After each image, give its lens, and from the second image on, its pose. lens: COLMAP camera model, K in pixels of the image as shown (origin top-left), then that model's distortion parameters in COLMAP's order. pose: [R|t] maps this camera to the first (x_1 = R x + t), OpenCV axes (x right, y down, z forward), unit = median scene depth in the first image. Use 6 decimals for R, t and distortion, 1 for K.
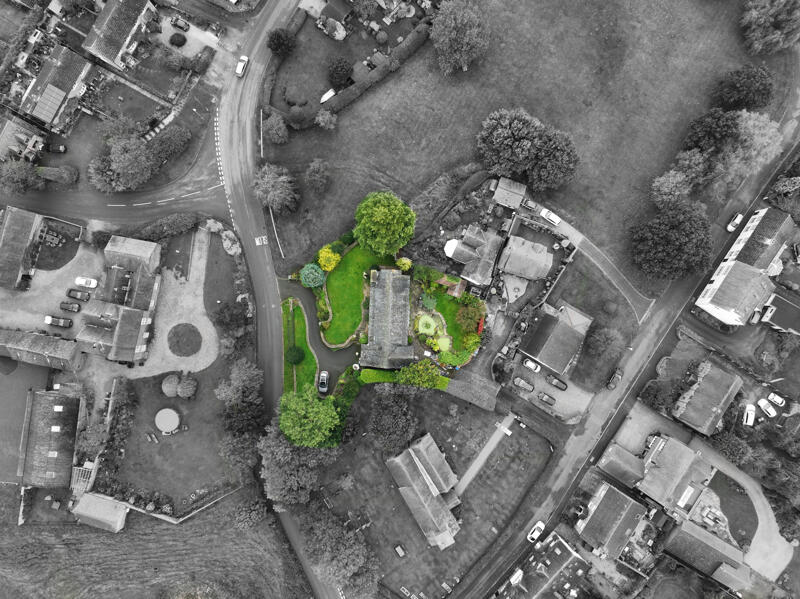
lens RADIAL K [[556.2, 0, 397.6], [0, 556.2, 298.0], [0, 0, 1]] dist [-0.000659, -0.001639]
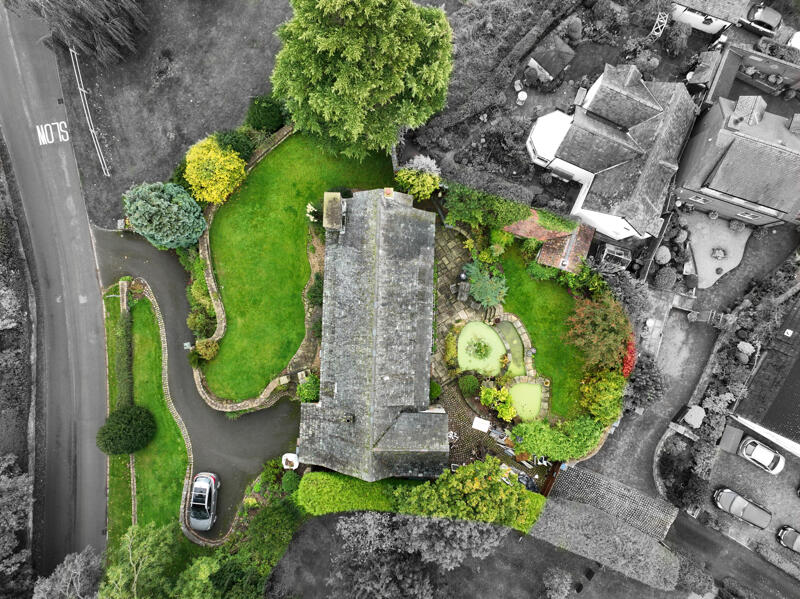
lens RADIAL K [[556.2, 0, 402.6], [0, 556.2, 300.7], [0, 0, 1]] dist [-0.000659, -0.001639]
pose [[0.999975, -0.003524, 0.006178, -0.001410], [0.003493, 0.999981, 0.004987, 0.014776], [-0.006195, -0.004966, 0.999968, 0.630262]]
